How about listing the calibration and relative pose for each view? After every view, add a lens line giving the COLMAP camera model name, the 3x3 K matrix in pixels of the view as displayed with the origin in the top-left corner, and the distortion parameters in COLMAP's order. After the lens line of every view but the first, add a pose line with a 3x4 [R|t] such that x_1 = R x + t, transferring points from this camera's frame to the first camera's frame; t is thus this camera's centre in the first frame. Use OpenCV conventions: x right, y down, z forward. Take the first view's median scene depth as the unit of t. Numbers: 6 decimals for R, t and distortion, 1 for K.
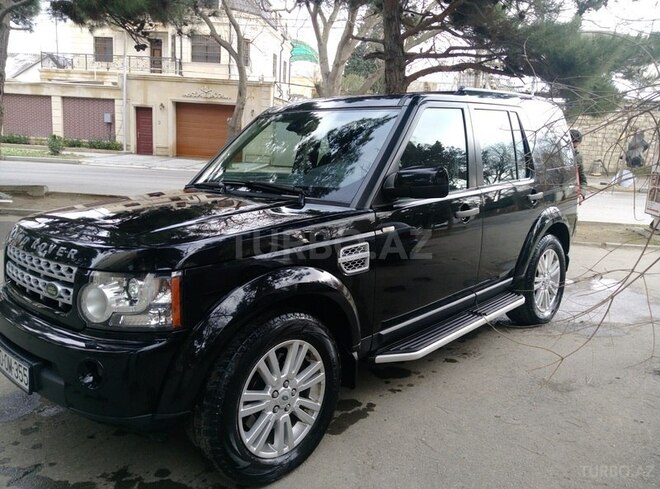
lens RADIAL K [[570.7, 0, 330.0], [0, 570.7, 244.5], [0, 0, 1]] dist [-0.013504, -0.014903]
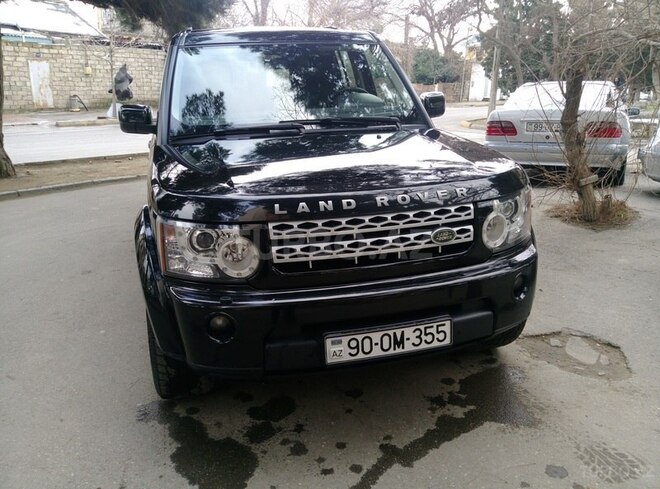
lens RADIAL K [[570.7, 0, 330.0], [0, 570.7, 244.5], [0, 0, 1]] dist [-0.013504, -0.014903]
pose [[0.490334, -0.262599, 0.831032, -0.245843], [0.171723, 0.963945, 0.203276, -0.023916], [-0.854449, 0.043034, 0.517749, 0.118143]]
